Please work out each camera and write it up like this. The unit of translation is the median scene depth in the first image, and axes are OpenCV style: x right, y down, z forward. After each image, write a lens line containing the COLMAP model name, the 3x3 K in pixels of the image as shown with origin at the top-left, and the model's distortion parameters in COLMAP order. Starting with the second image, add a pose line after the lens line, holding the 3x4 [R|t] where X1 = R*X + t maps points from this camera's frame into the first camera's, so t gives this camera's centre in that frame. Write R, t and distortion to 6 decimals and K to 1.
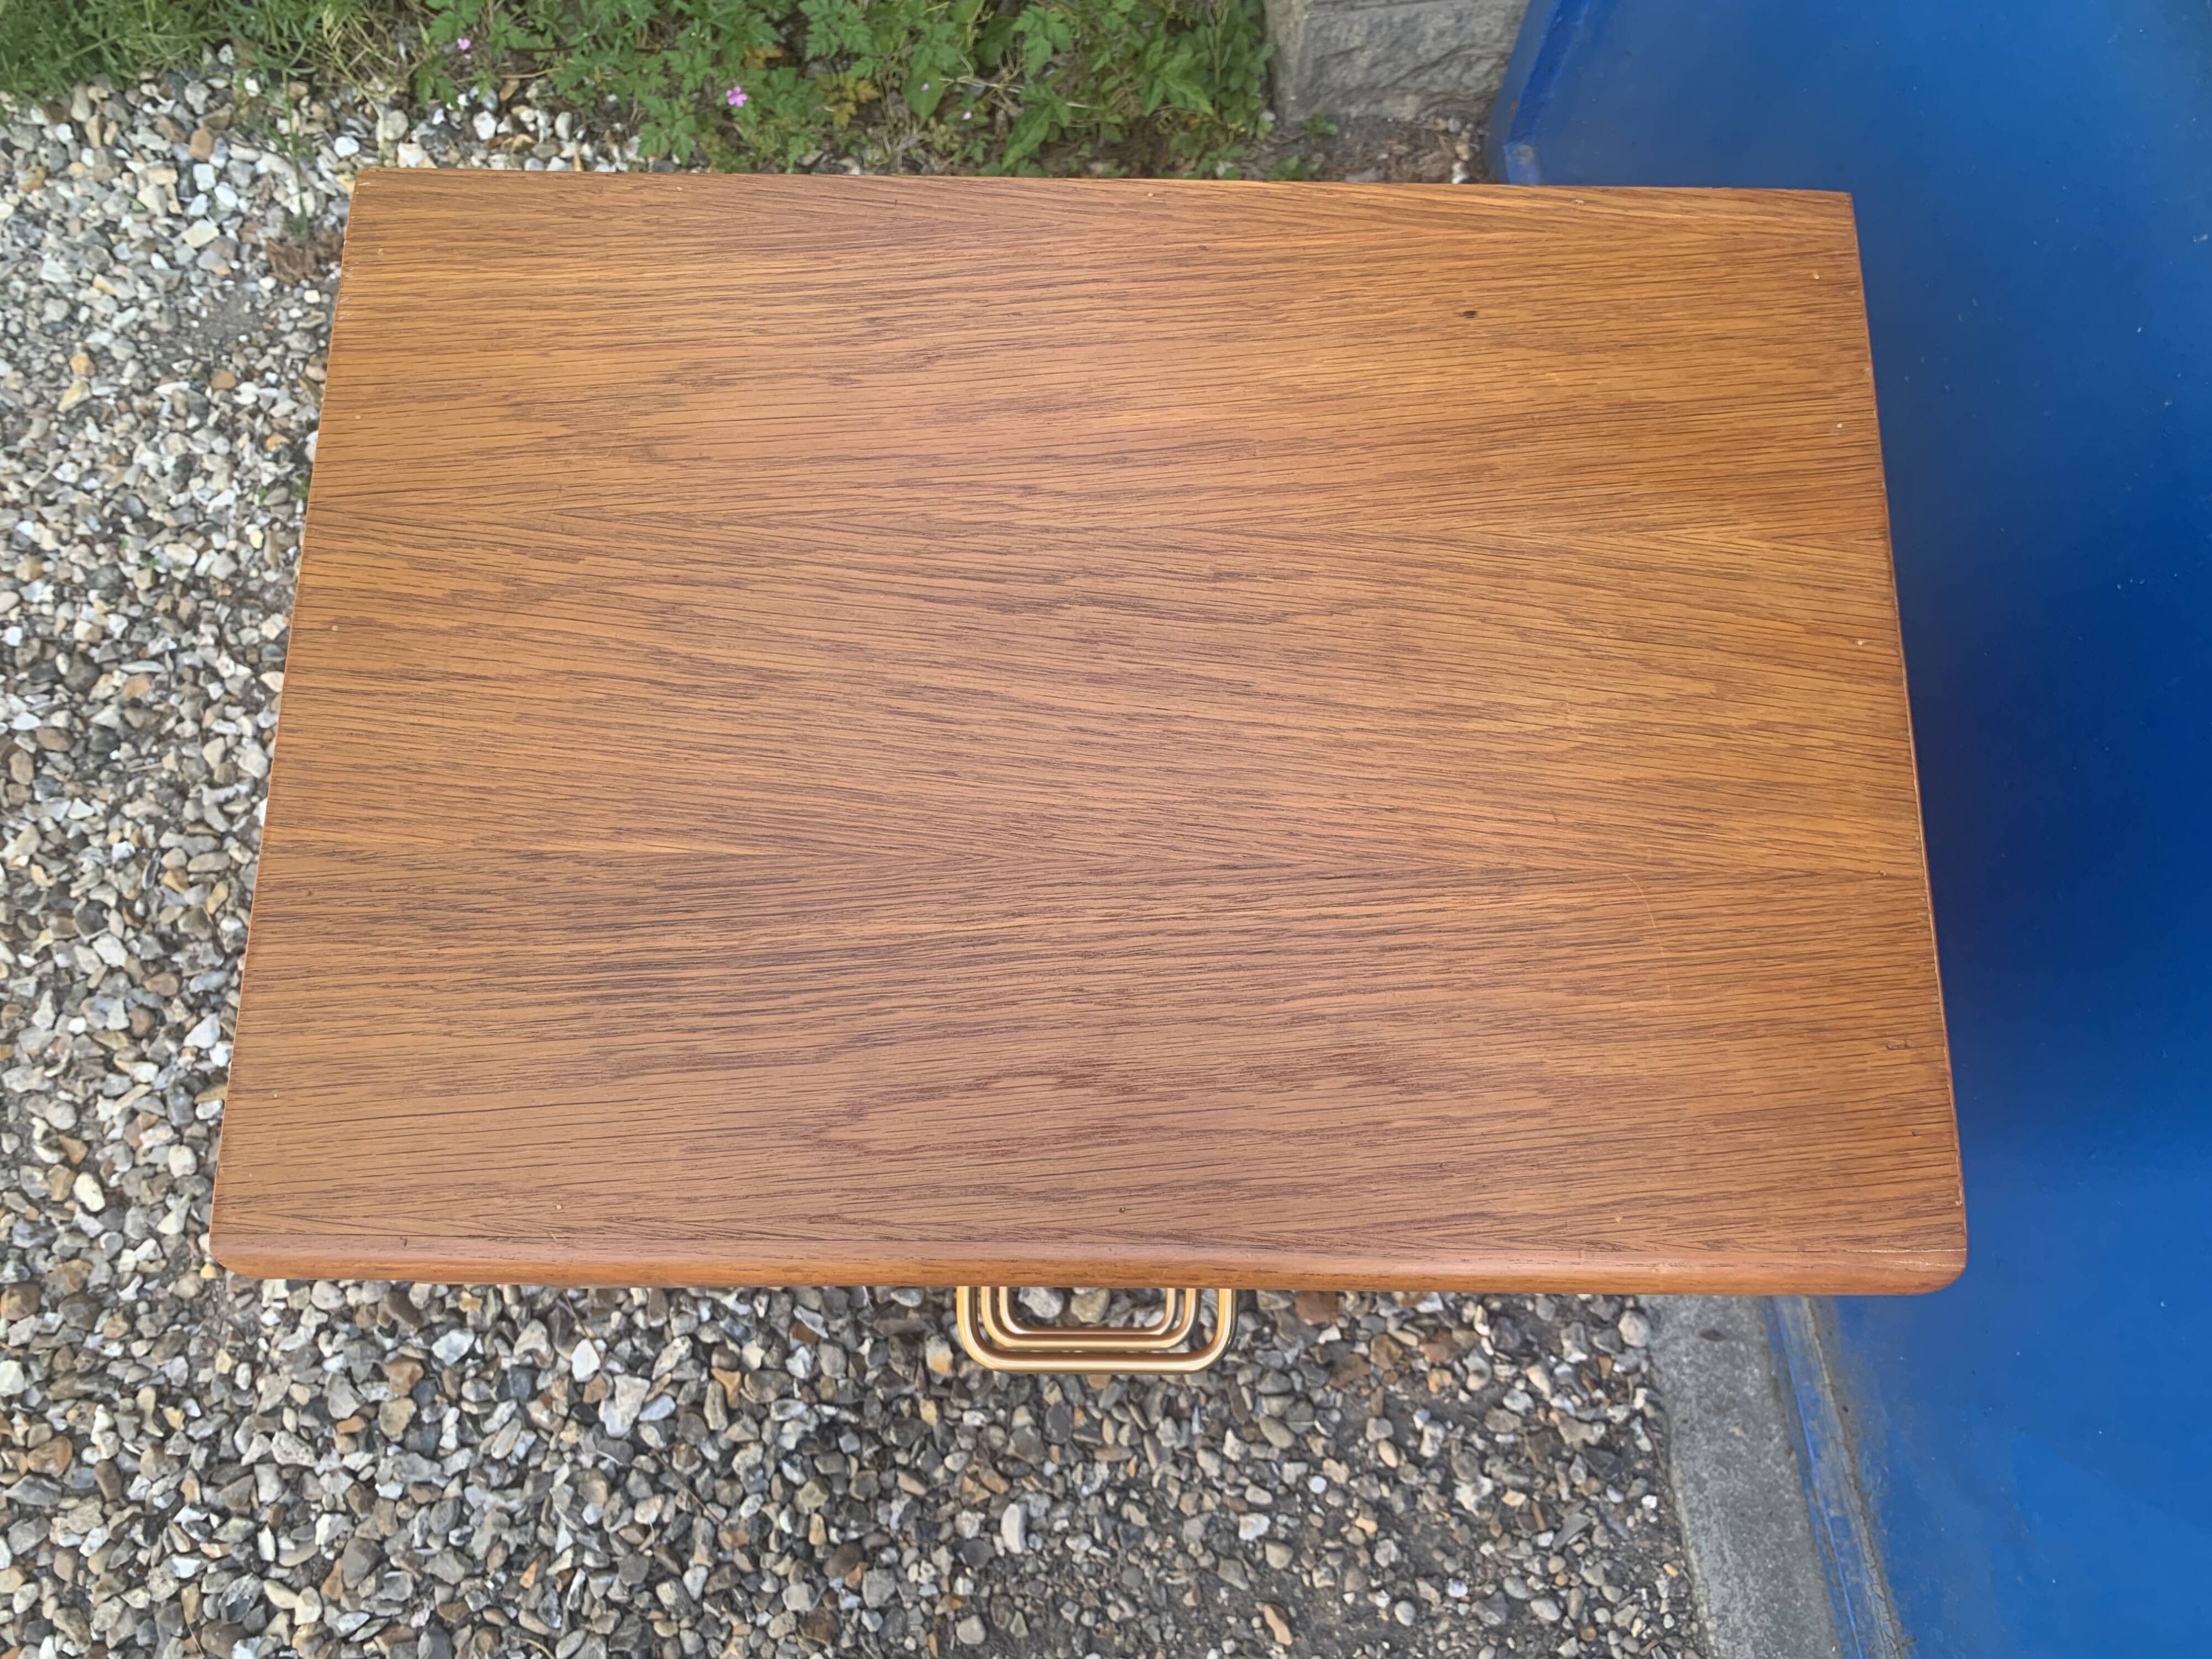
lens RADIAL K [[1687.2, 0, 1110.5], [0, 1687.2, 839.9], [0, 0, 1]] dist [0.007220, -0.004053]
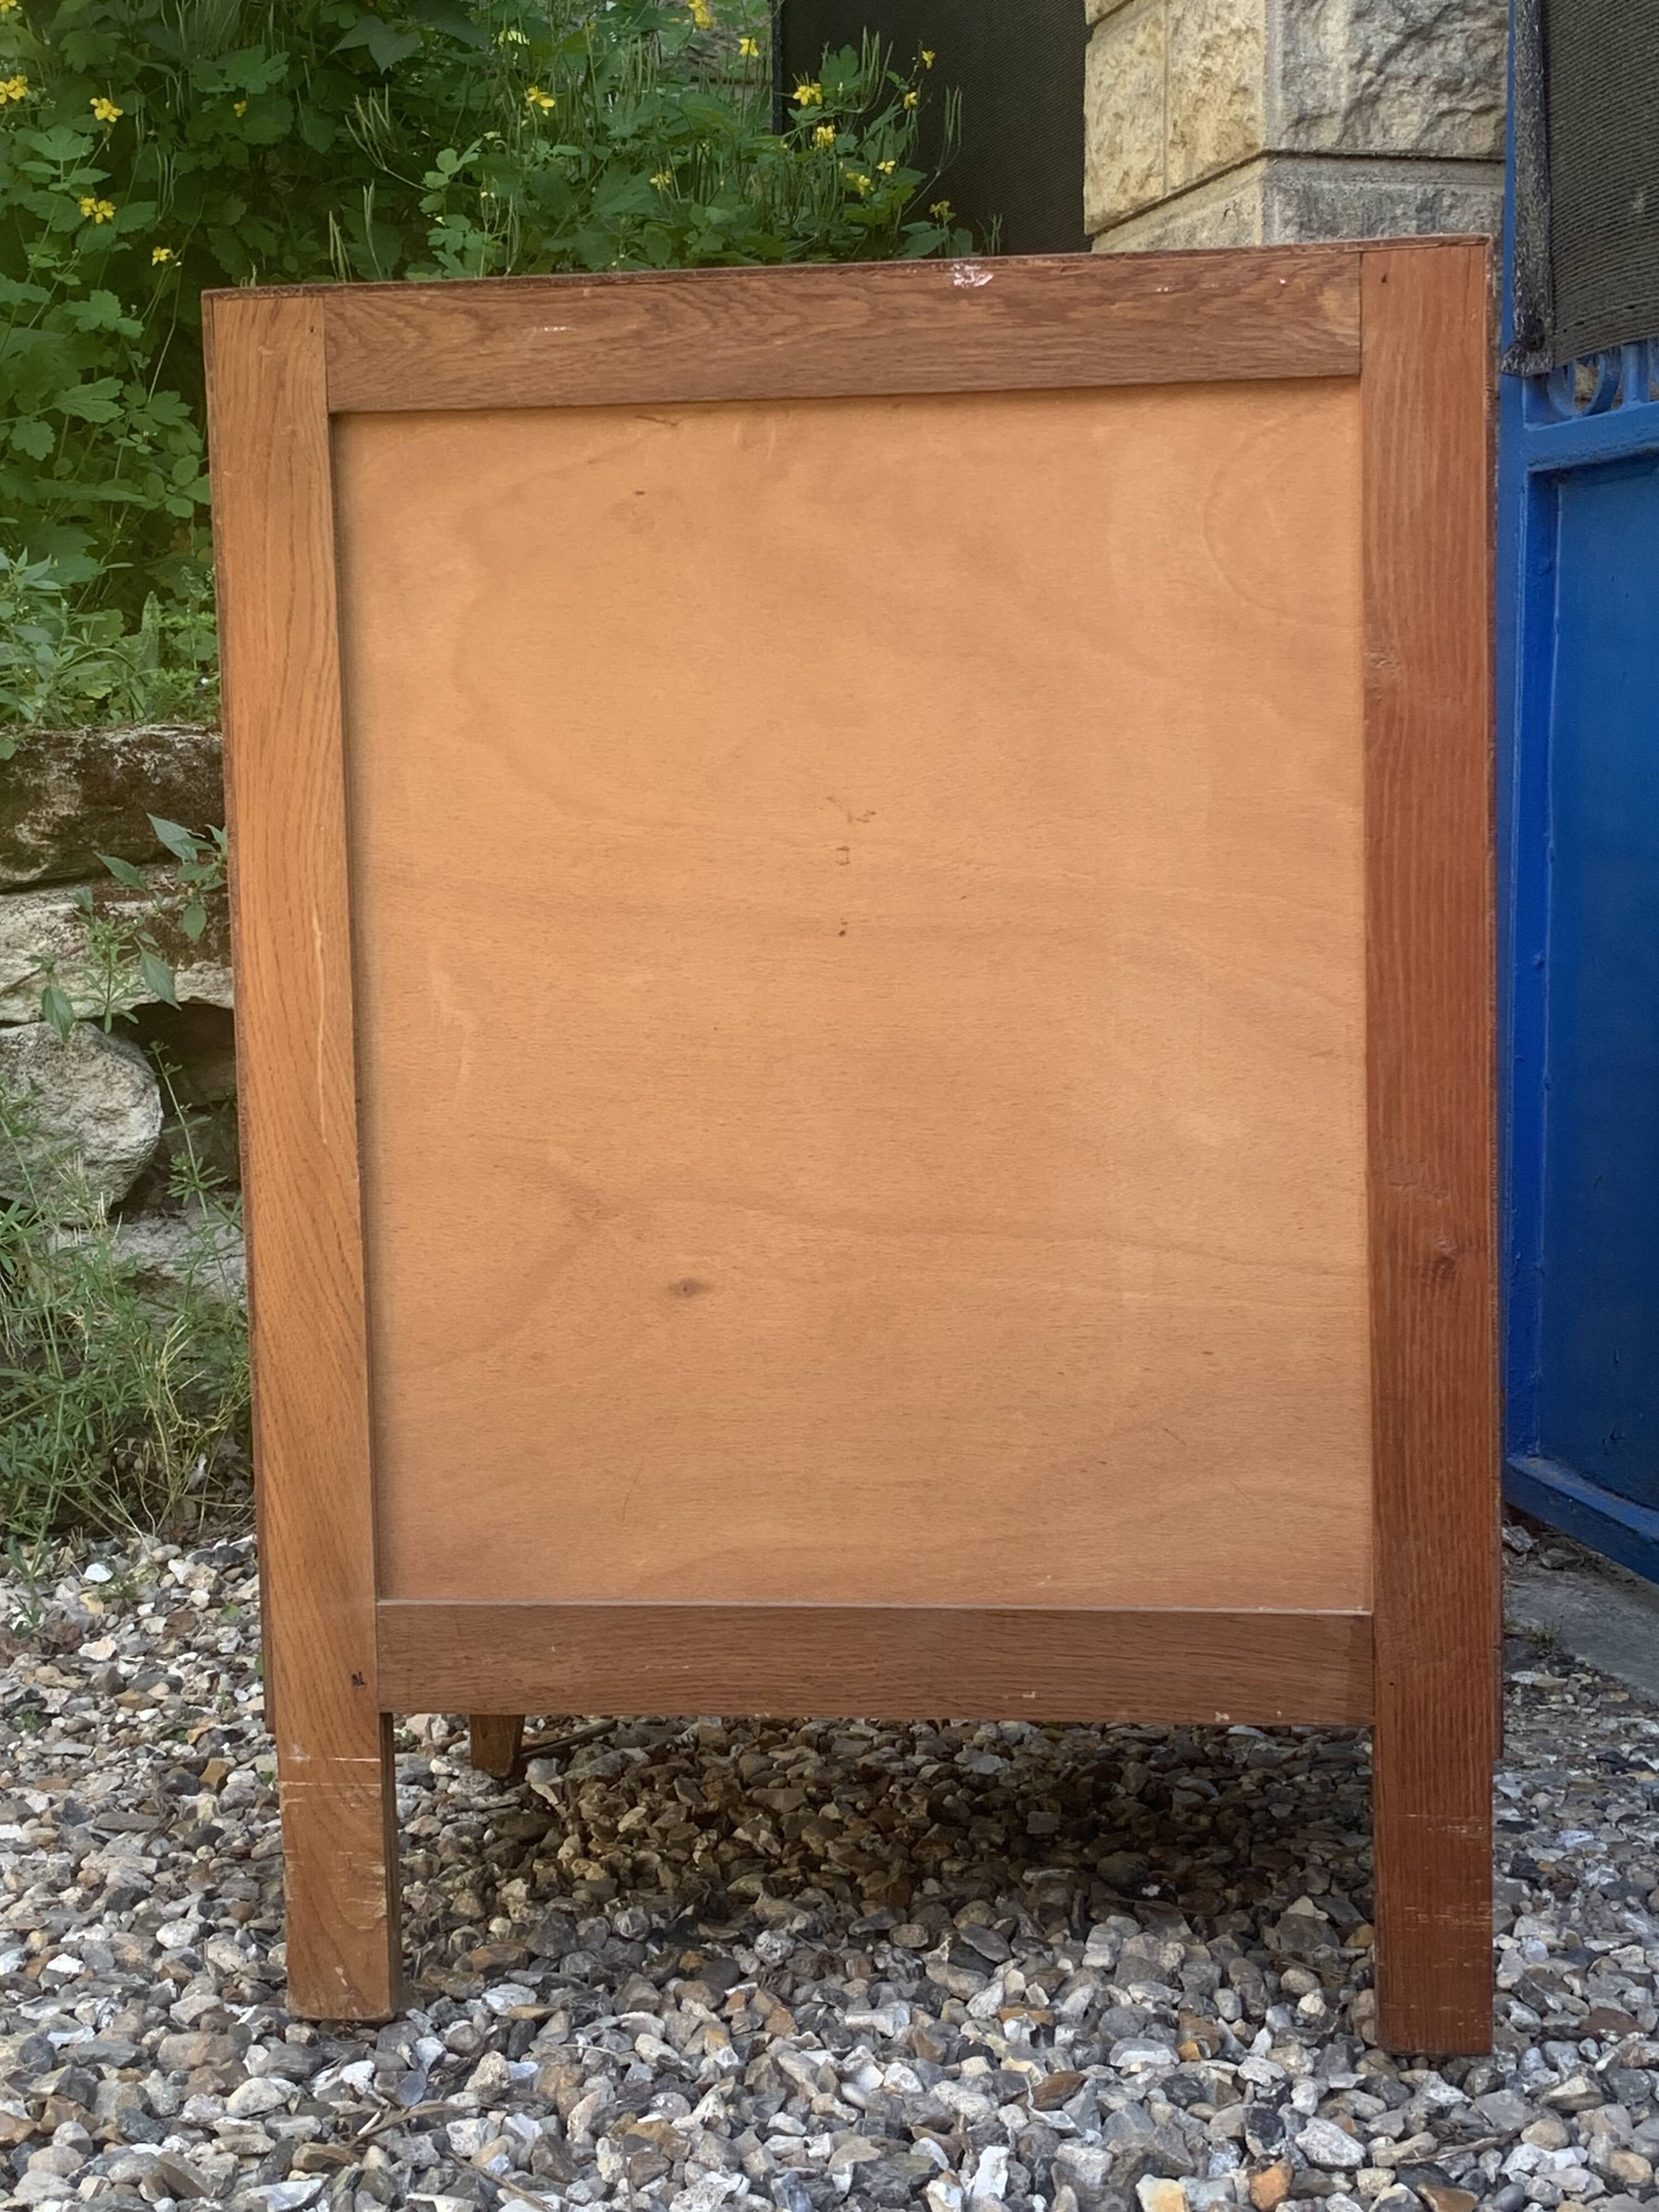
lens RADIAL K [[3136.5, 0, 853.5], [0, 3136.5, 1110.9], [0, 0, 1]] dist [0.132622, -0.393399]
pose [[0.993877, -0.039973, 0.103009, -0.293436], [0.110480, 0.373855, -0.920884, 1.111784], [-0.001700, 0.926625, 0.375982, 0.286740]]
